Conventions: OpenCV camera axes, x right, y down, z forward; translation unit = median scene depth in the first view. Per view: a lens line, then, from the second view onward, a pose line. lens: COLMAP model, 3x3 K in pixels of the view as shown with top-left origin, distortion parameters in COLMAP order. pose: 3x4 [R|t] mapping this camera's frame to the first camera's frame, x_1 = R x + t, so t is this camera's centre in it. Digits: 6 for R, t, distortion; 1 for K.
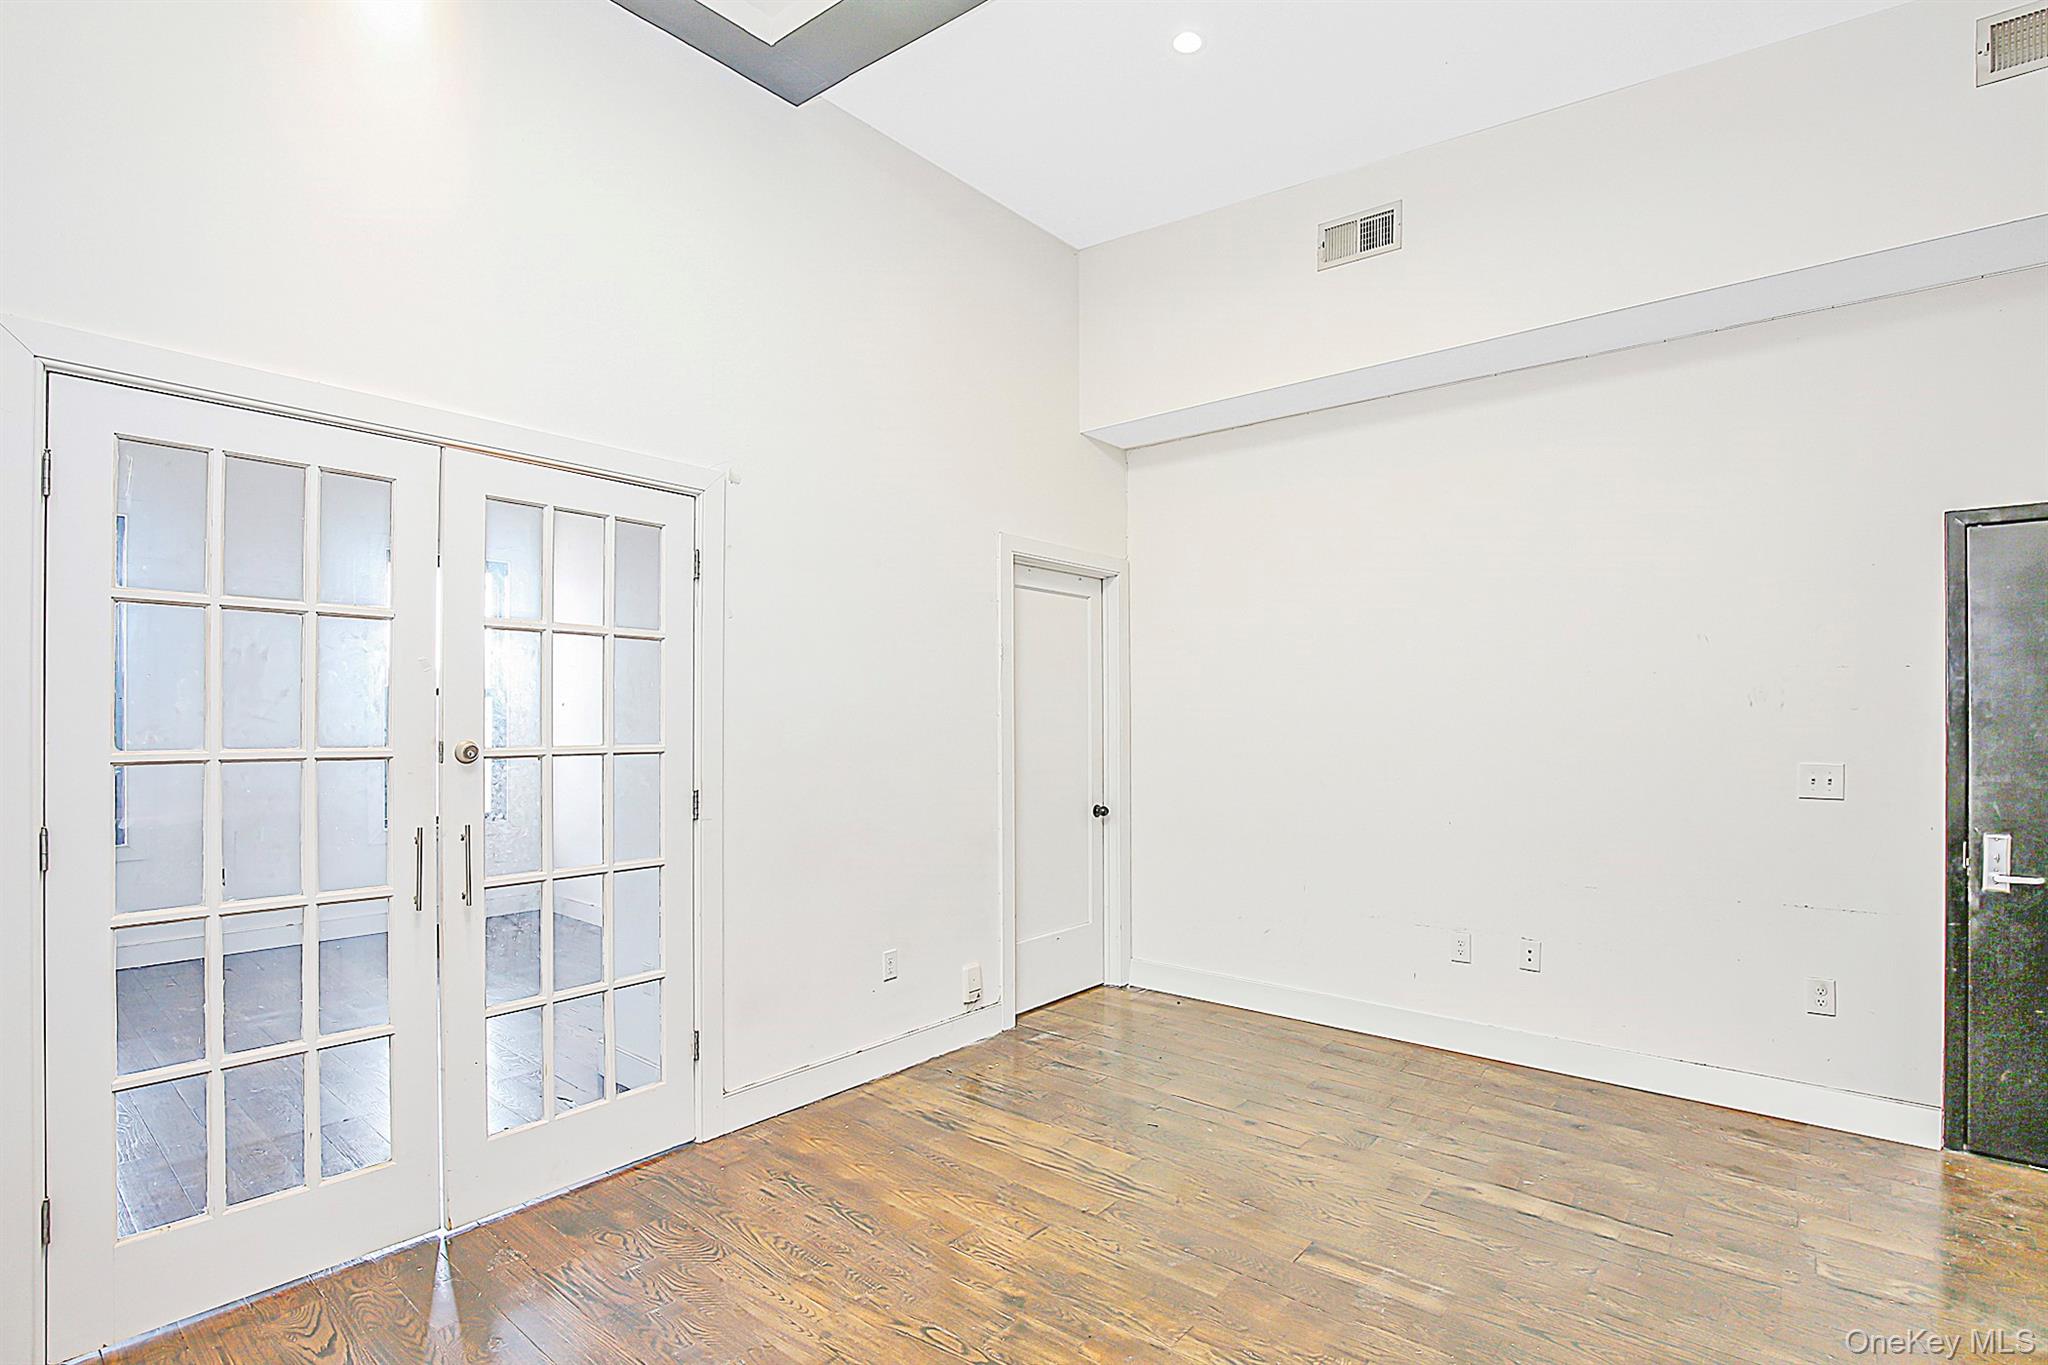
lens RADIAL K [[978.2, 0, 1044.5], [0, 978.2, 710.2], [0, 0, 1]] dist [-0.026148, 0.003371]
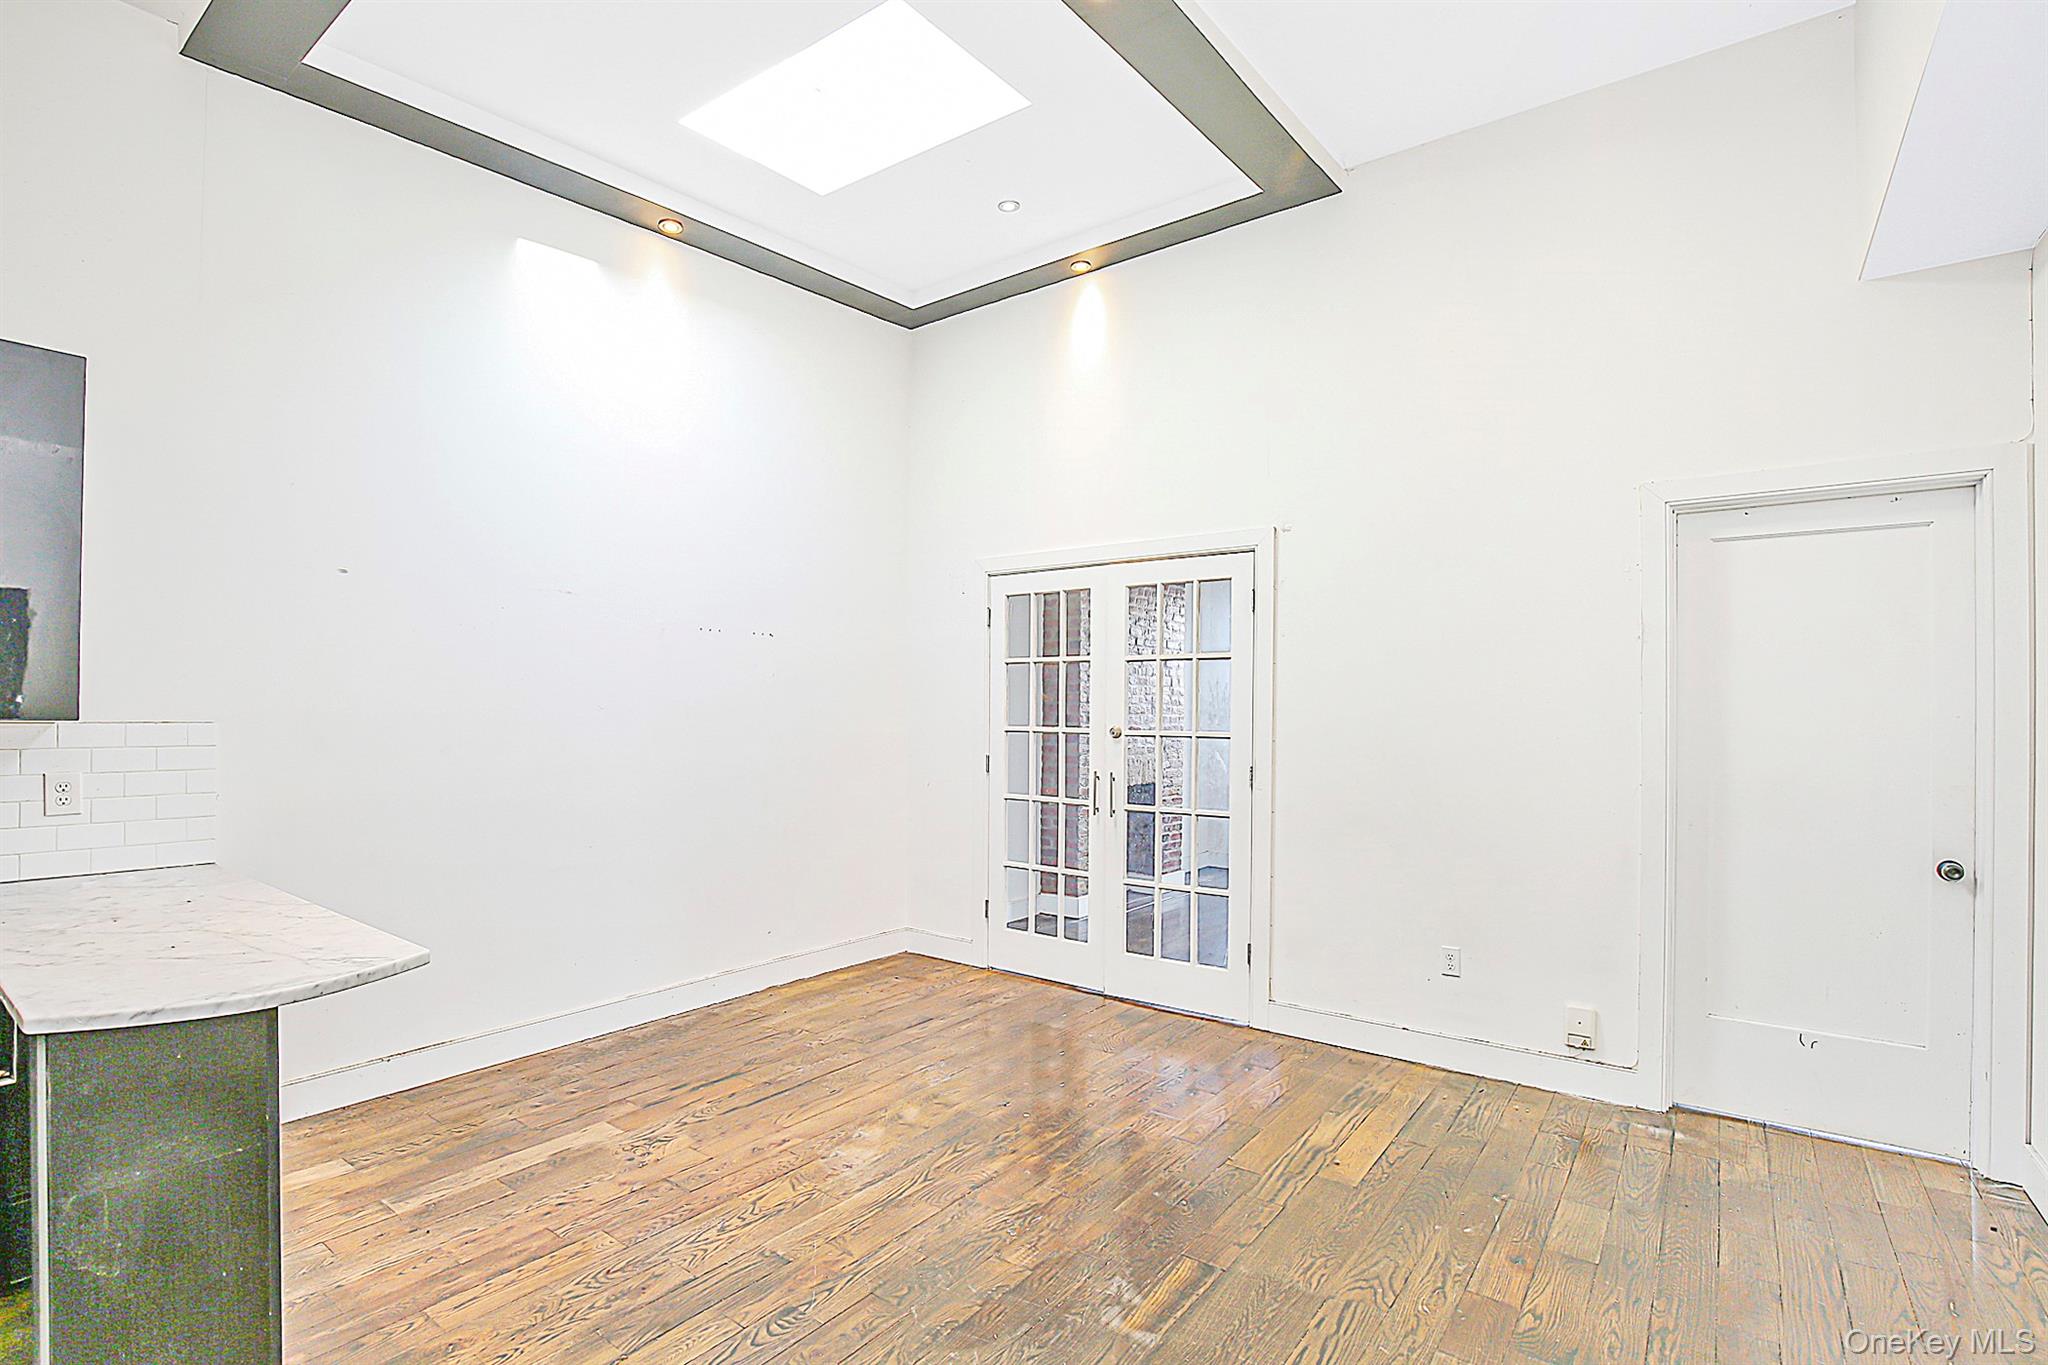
lens RADIAL K [[978.2, 0, 1033.6], [0, 978.2, 723.9], [0, 0, 1]] dist [-0.026148, 0.003371]
pose [[0.037522, 0.004747, -0.999285, 0.908797], [-0.003144, 0.999984, 0.004633, 0.015356], [0.999291, 0.002967, 0.037536, 0.591946]]
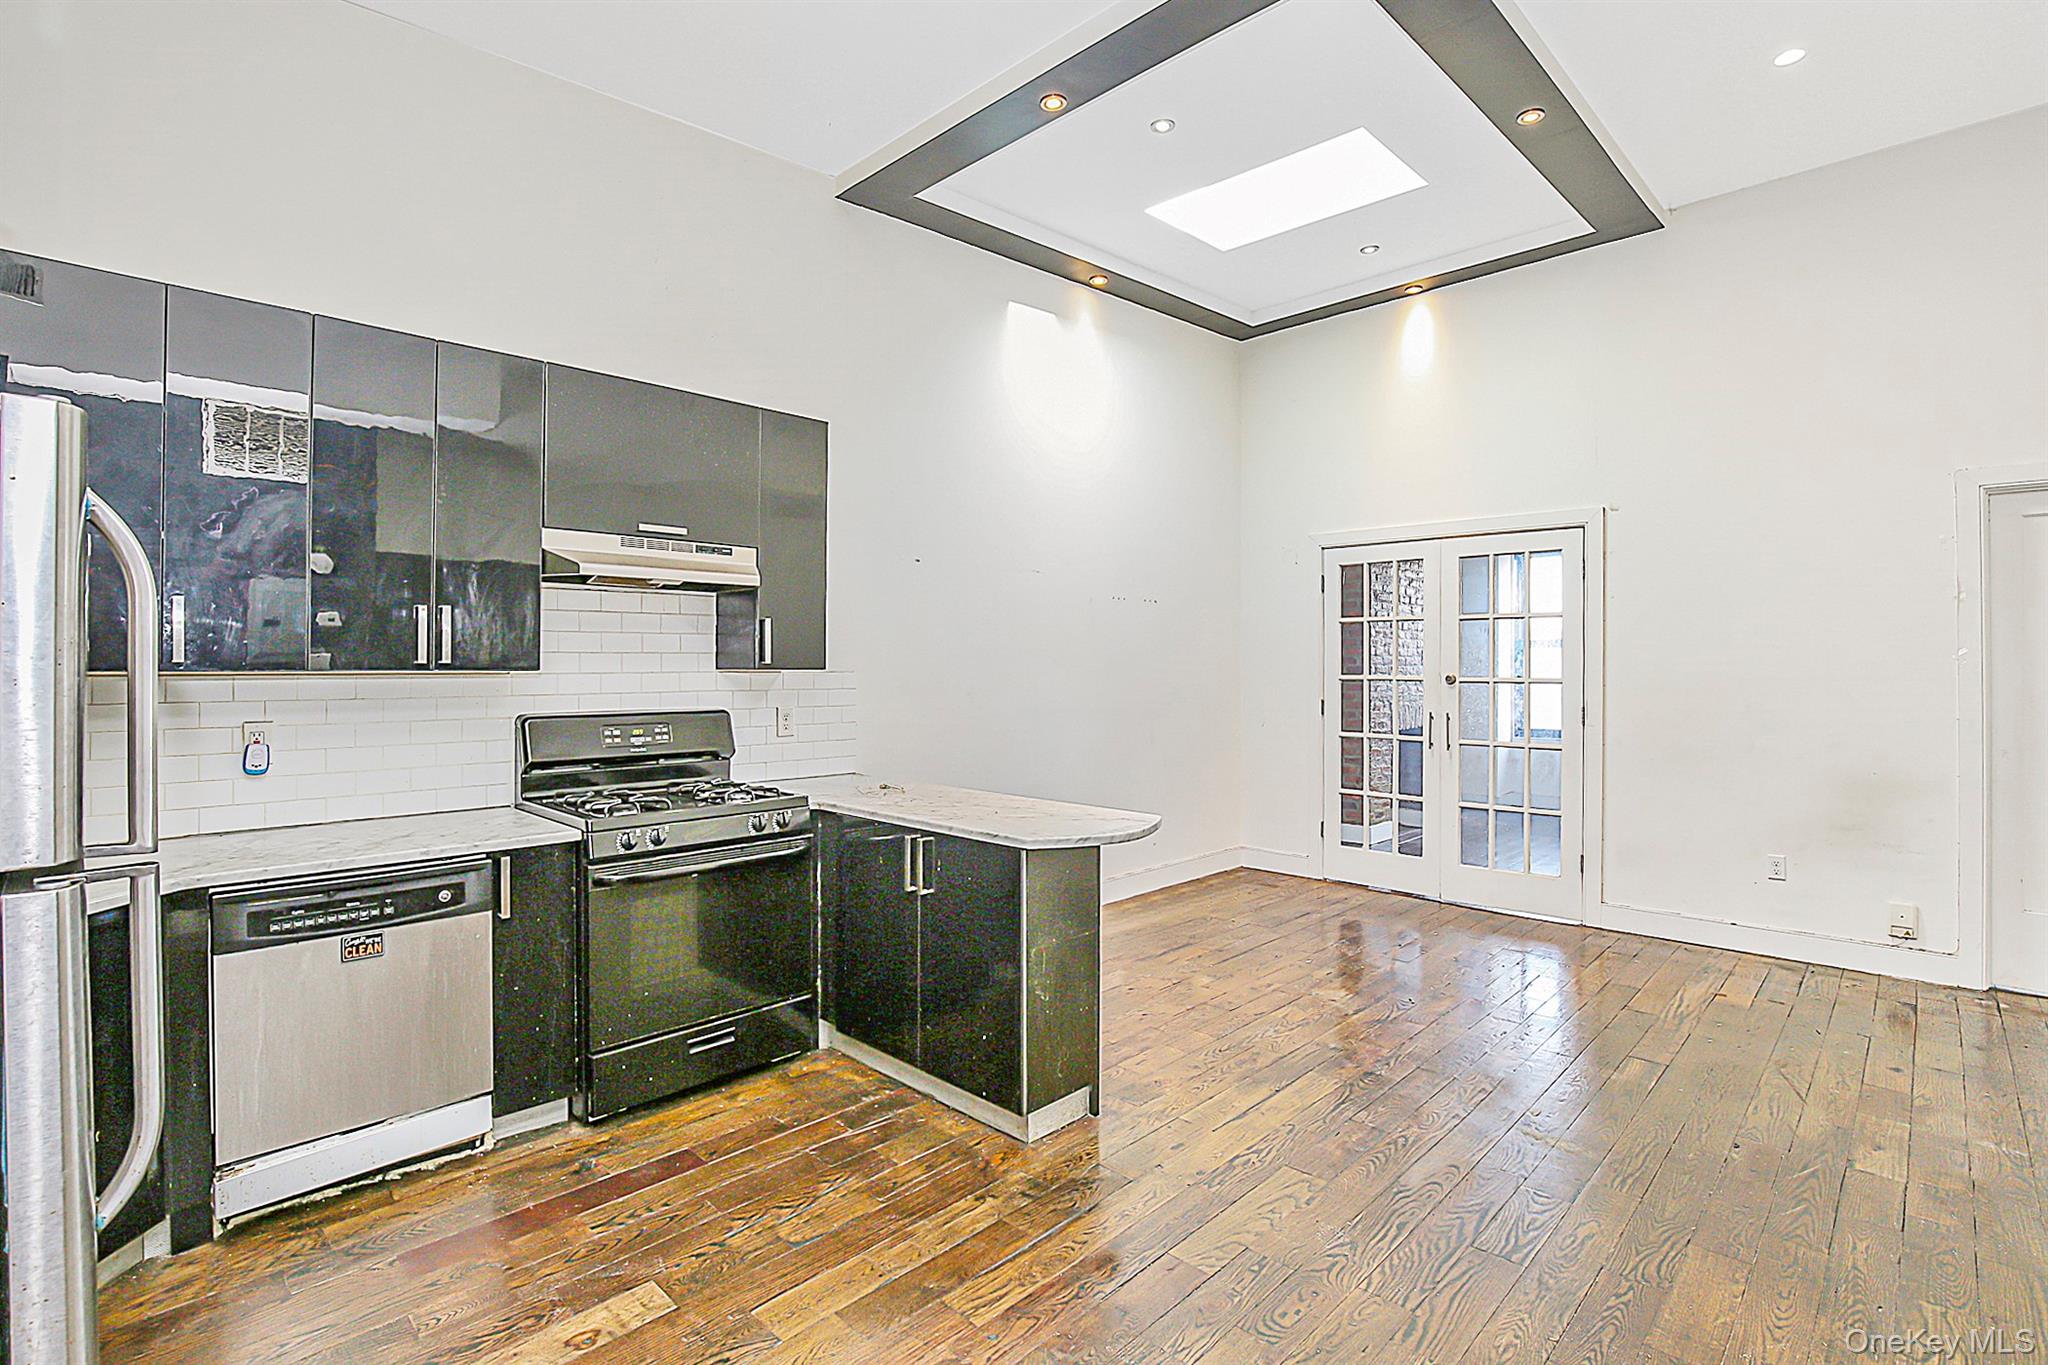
lens RADIAL K [[978.2, 0, 1035.4], [0, 978.2, 676.1], [0, 0, 1]] dist [-0.026148, 0.003371]
pose [[-0.089757, 0.001624, -0.995962, 1.226757], [0.001292, 0.999998, 0.001514, 0.023722], [0.995963, -0.001150, -0.089758, 0.215454]]
